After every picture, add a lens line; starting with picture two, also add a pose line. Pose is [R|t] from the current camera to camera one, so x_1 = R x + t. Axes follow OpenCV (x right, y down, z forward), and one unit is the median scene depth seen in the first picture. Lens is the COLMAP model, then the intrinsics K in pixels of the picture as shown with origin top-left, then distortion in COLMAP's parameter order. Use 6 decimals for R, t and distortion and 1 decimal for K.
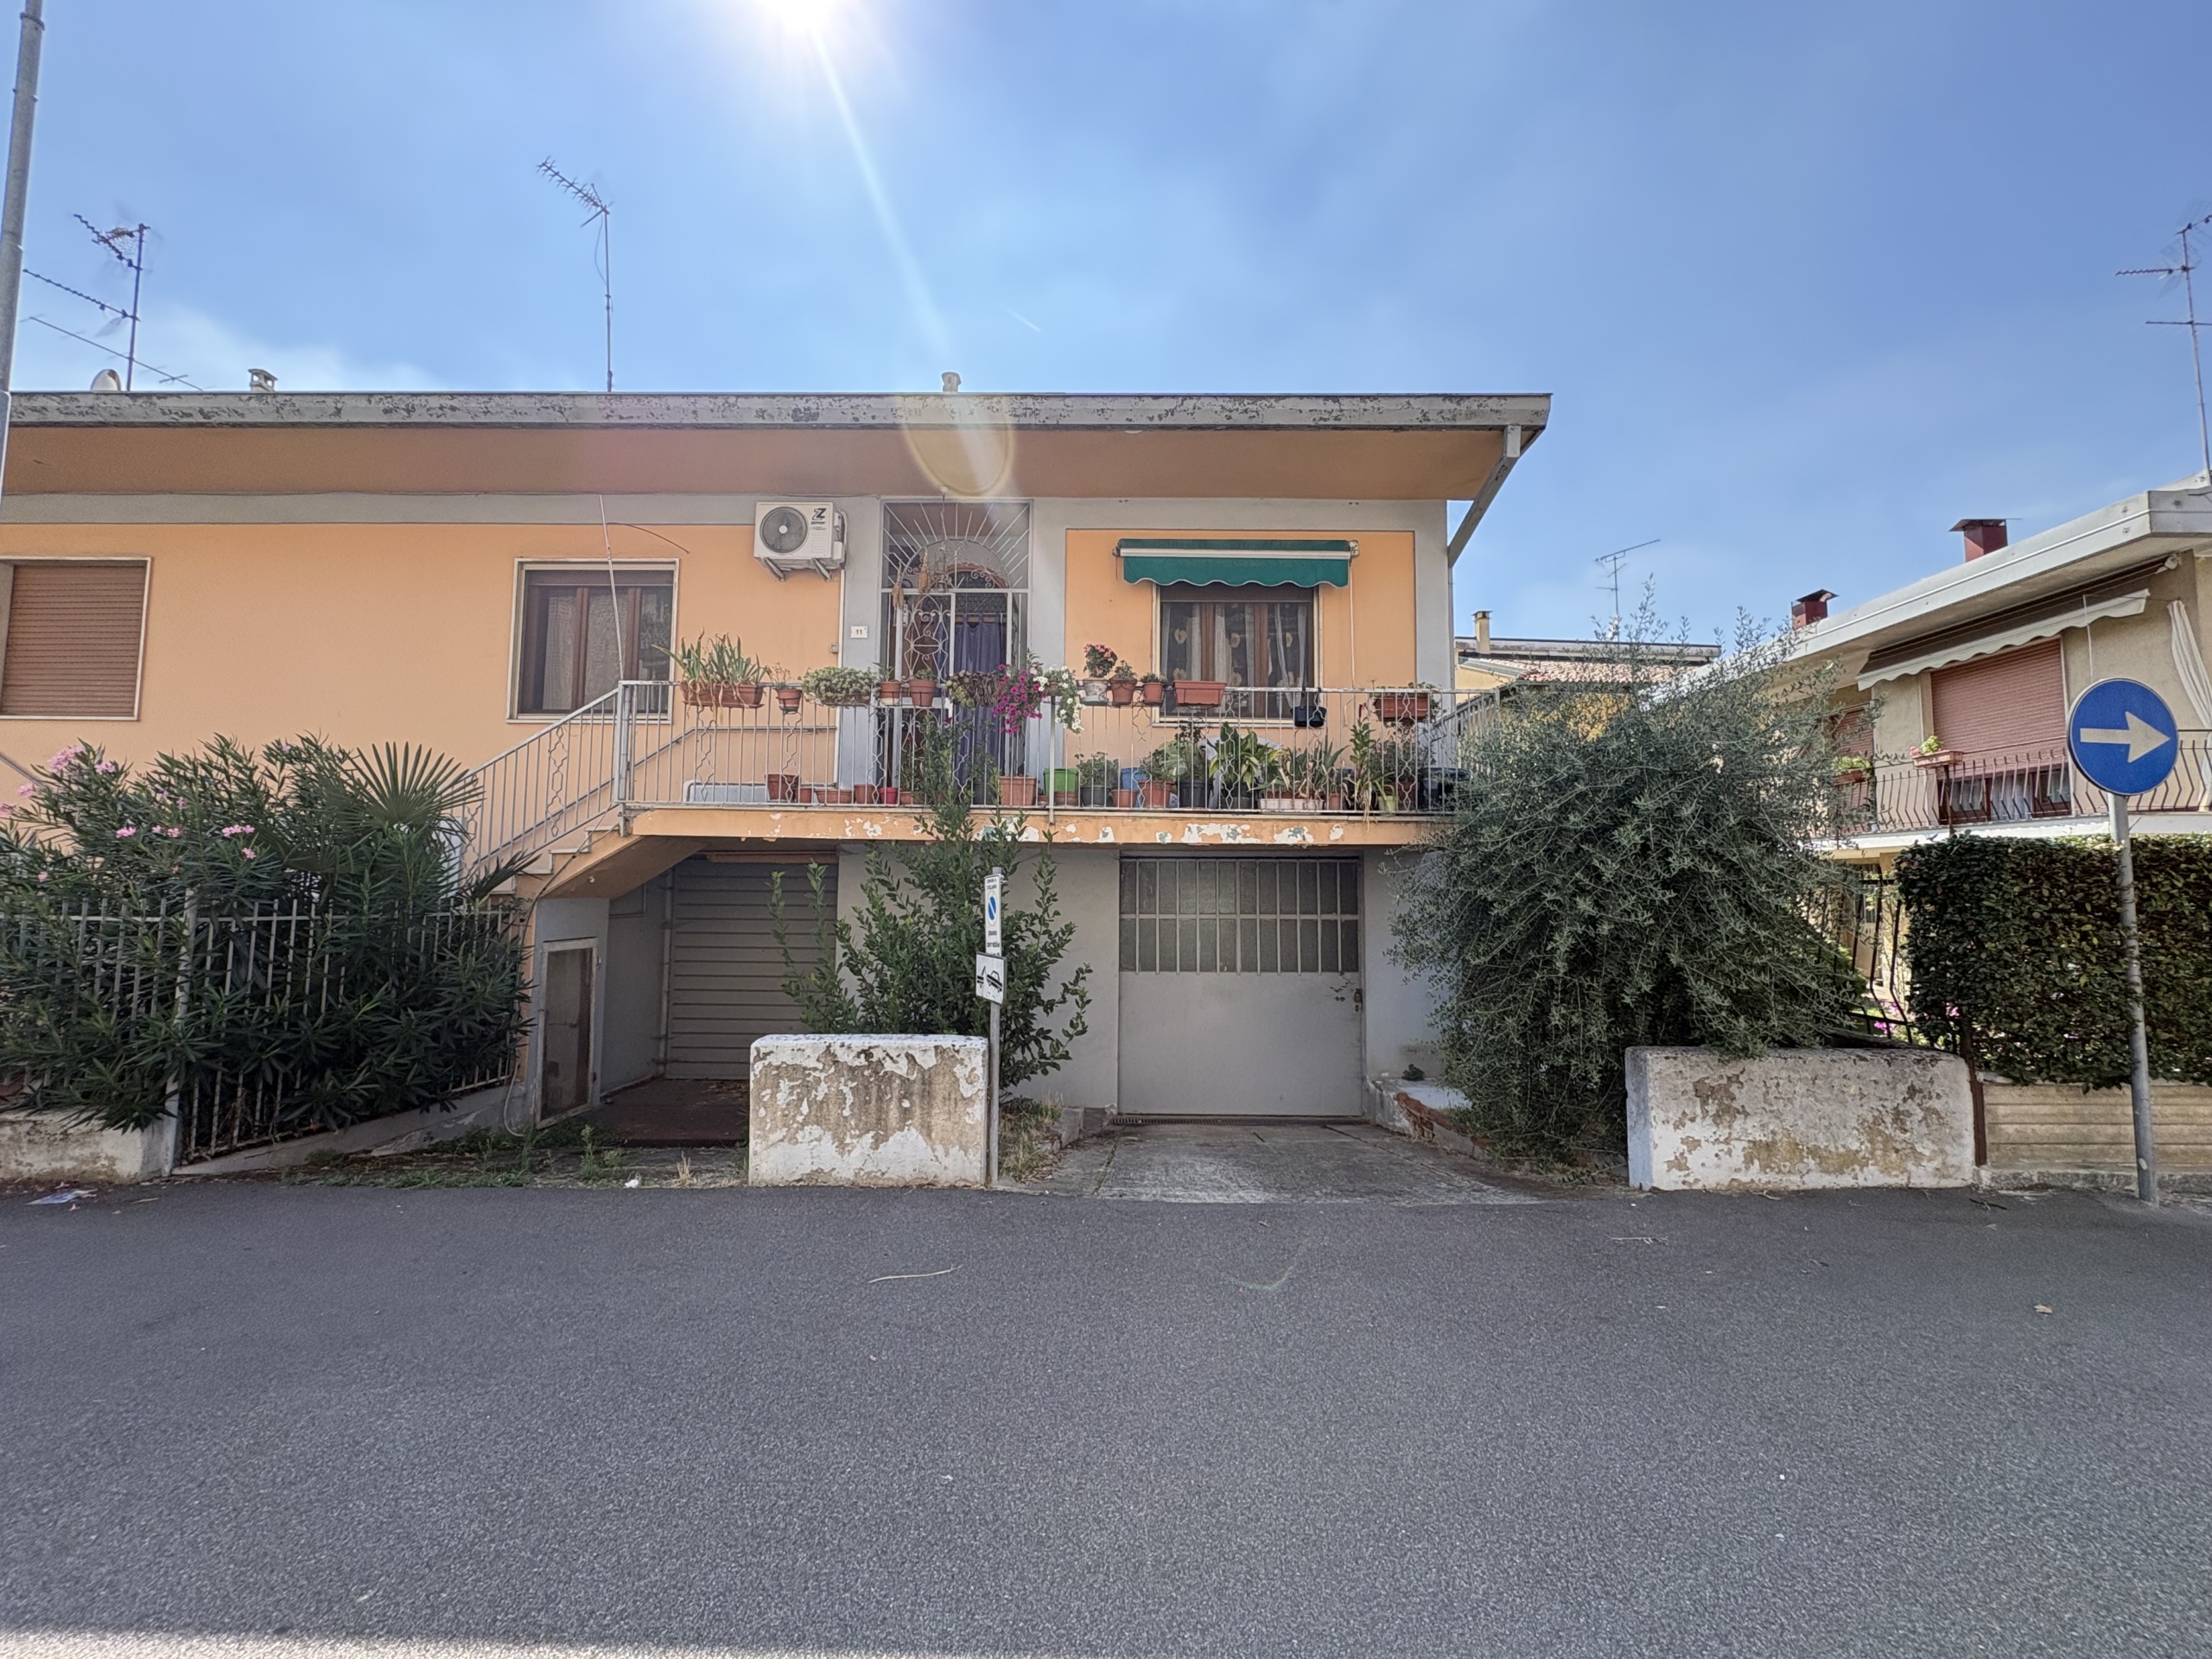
lens RADIAL K [[879.6, 0, 1107.6], [0, 879.6, 829.6], [0, 0, 1]] dist [-0.000188, 0.000283]
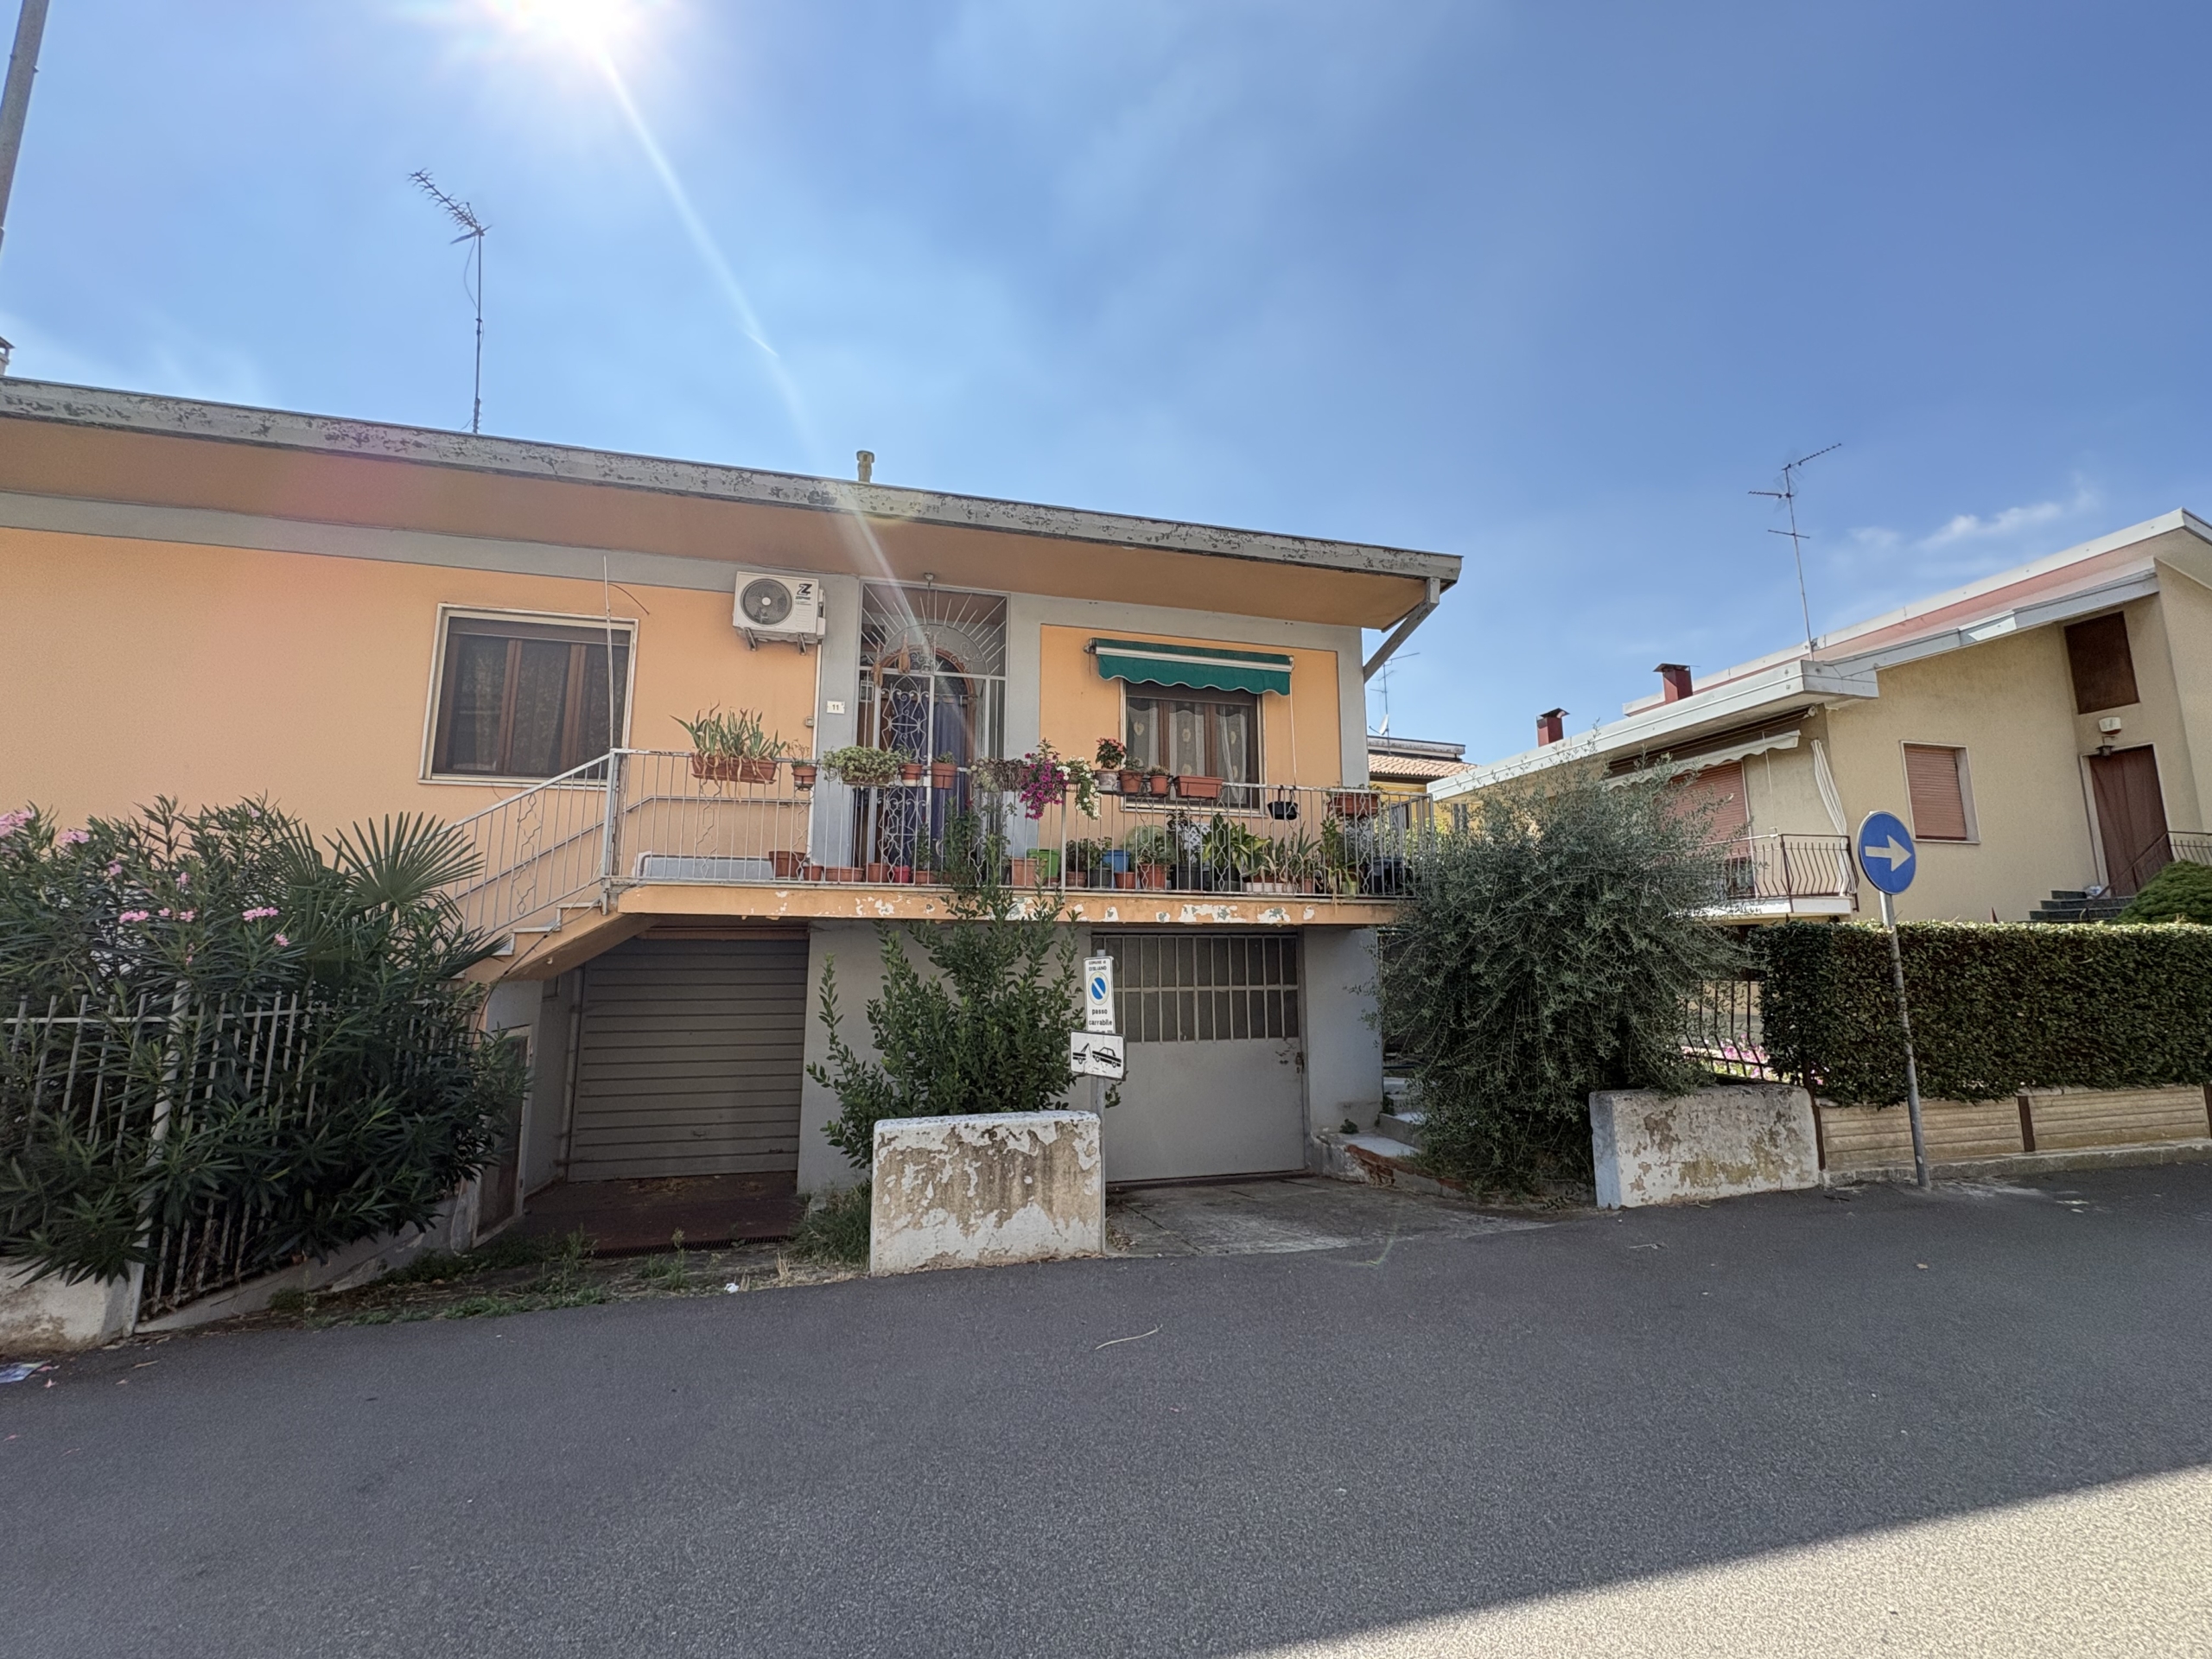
lens RADIAL K [[879.6, 0, 1107.6], [0, 879.6, 829.6], [0, 0, 1]] dist [-0.000188, 0.000283]
pose [[0.968058, 0.027294, 0.249237, -0.290878], [-0.008676, 0.997108, -0.075496, -0.017020], [-0.250577, 0.070922, 0.965495, -0.040651]]
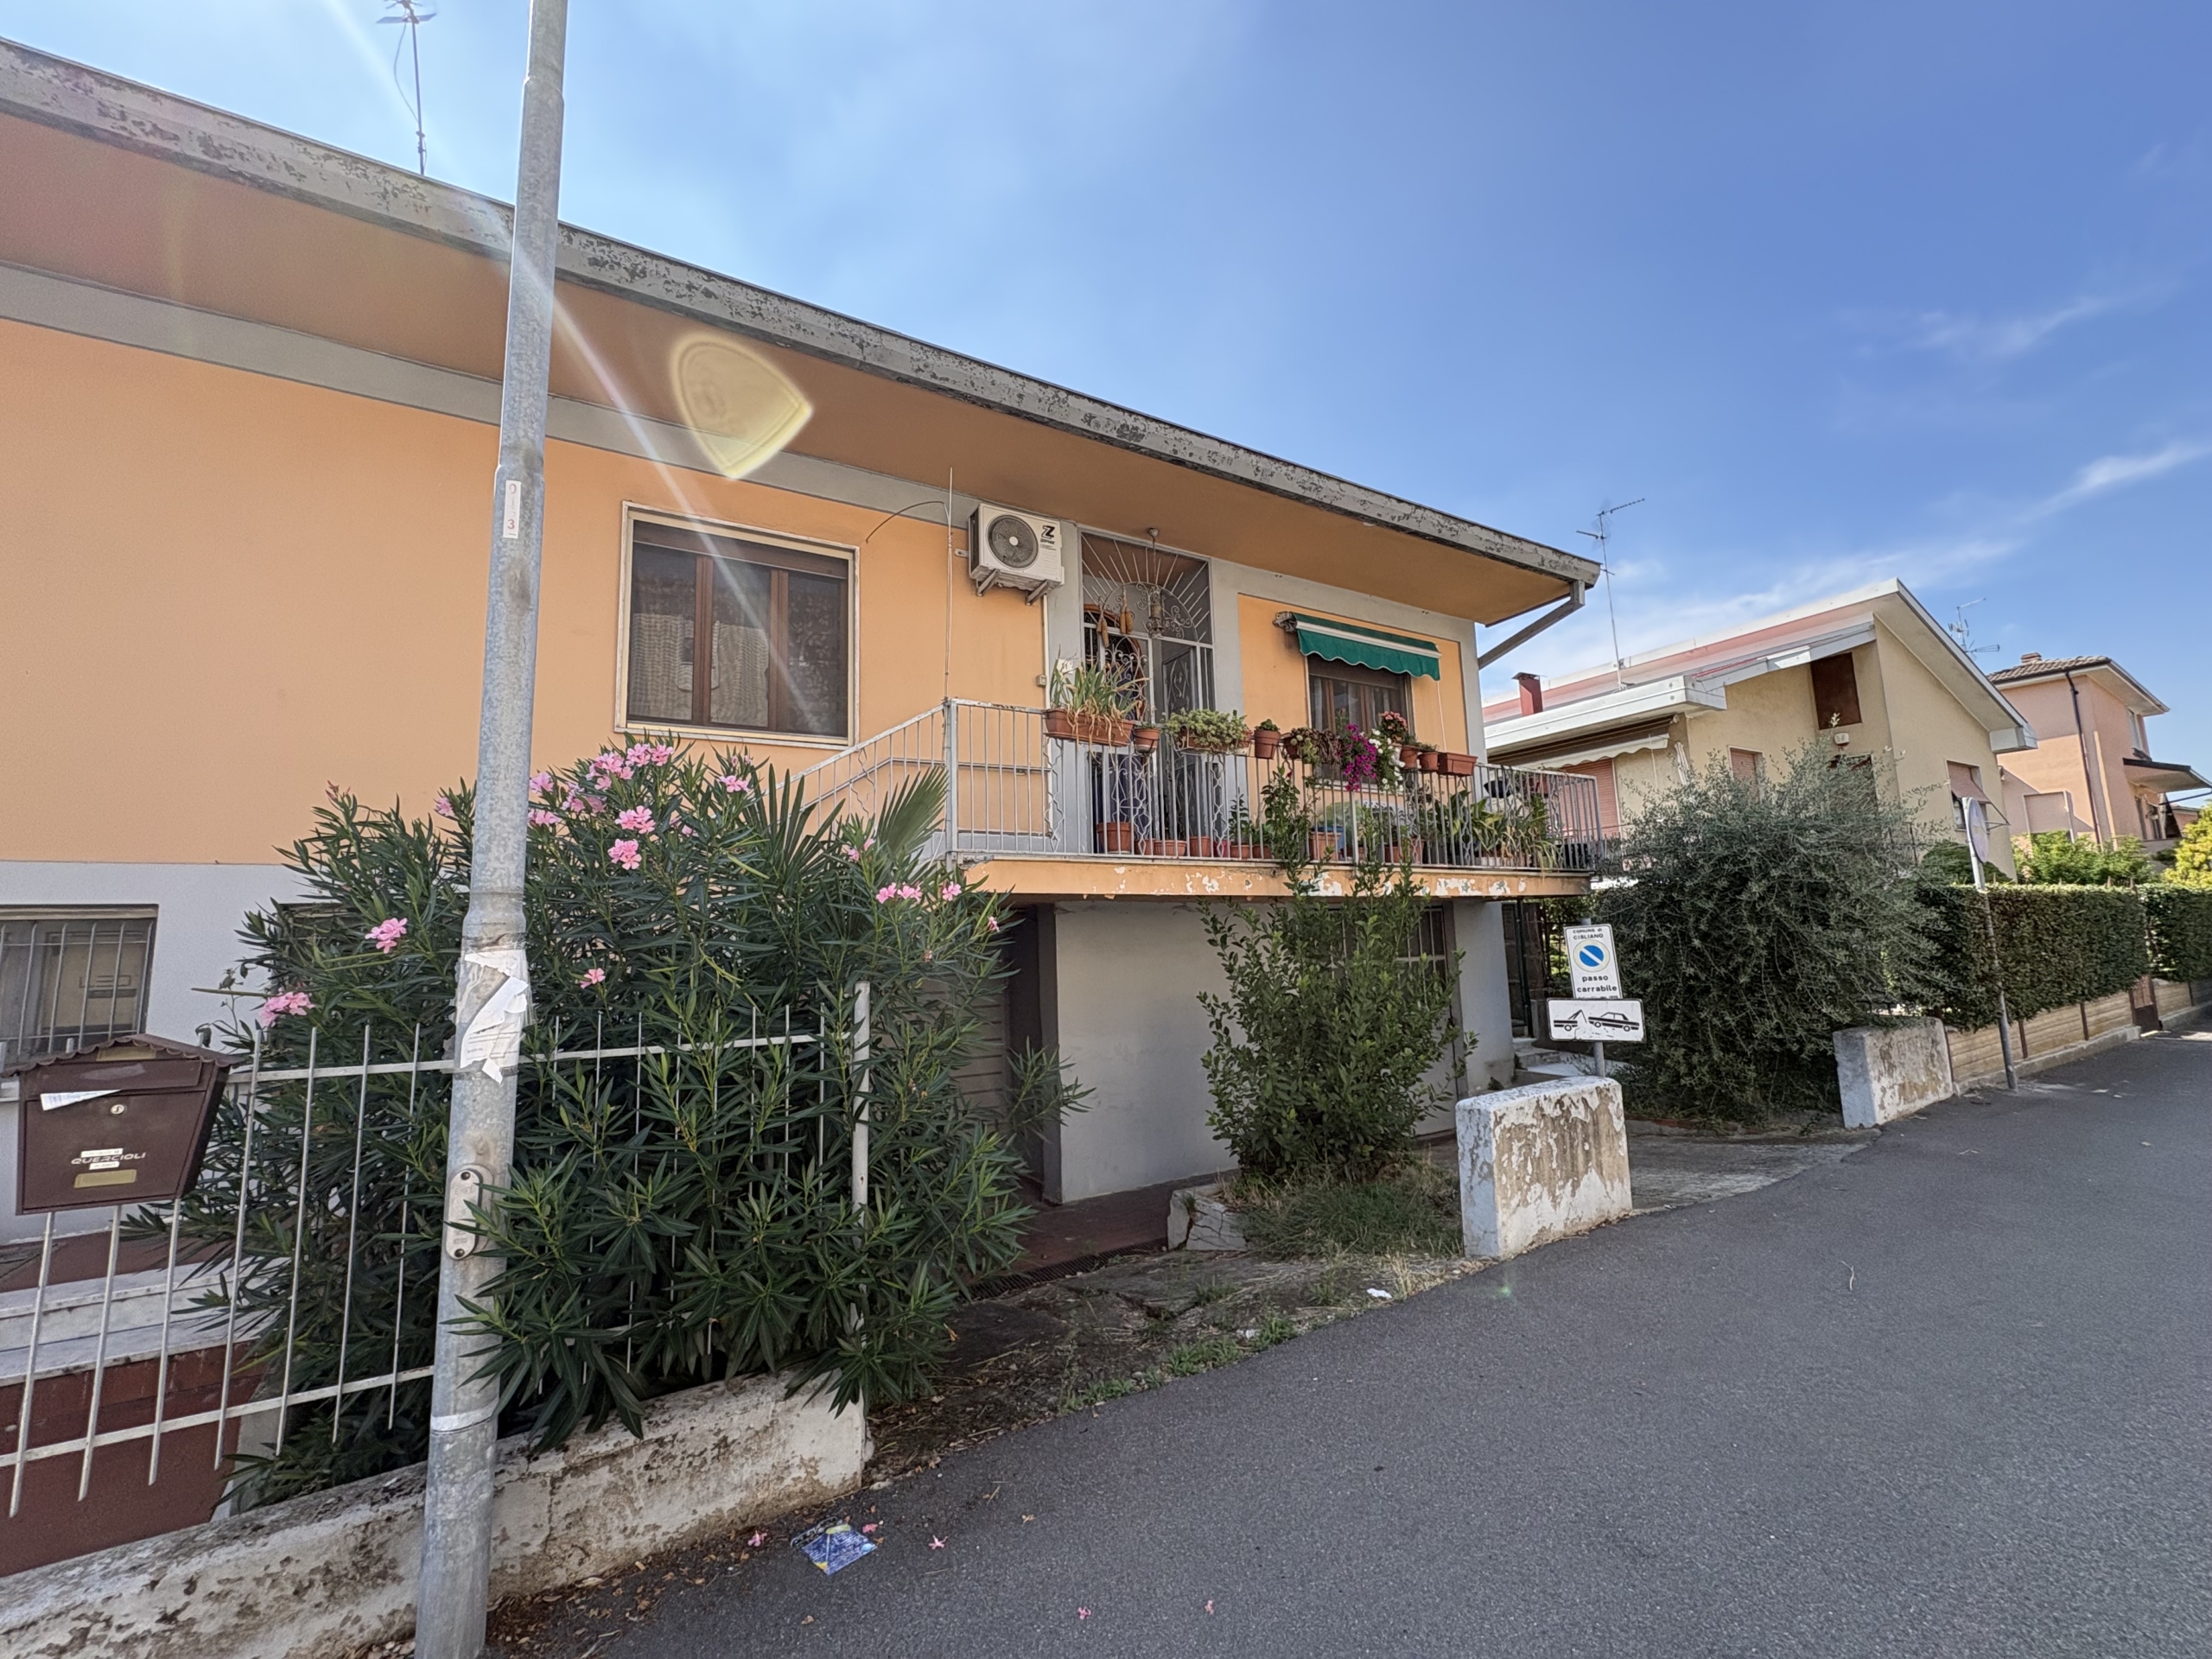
lens RADIAL K [[879.6, 0, 1107.6], [0, 879.6, 829.6], [0, 0, 1]] dist [-0.000188, 0.000283]
pose [[0.853583, 0.028544, 0.520175, -0.903779], [0.003450, 0.998166, -0.060435, -0.002636], [-0.520946, 0.053380, 0.851919, 0.273589]]
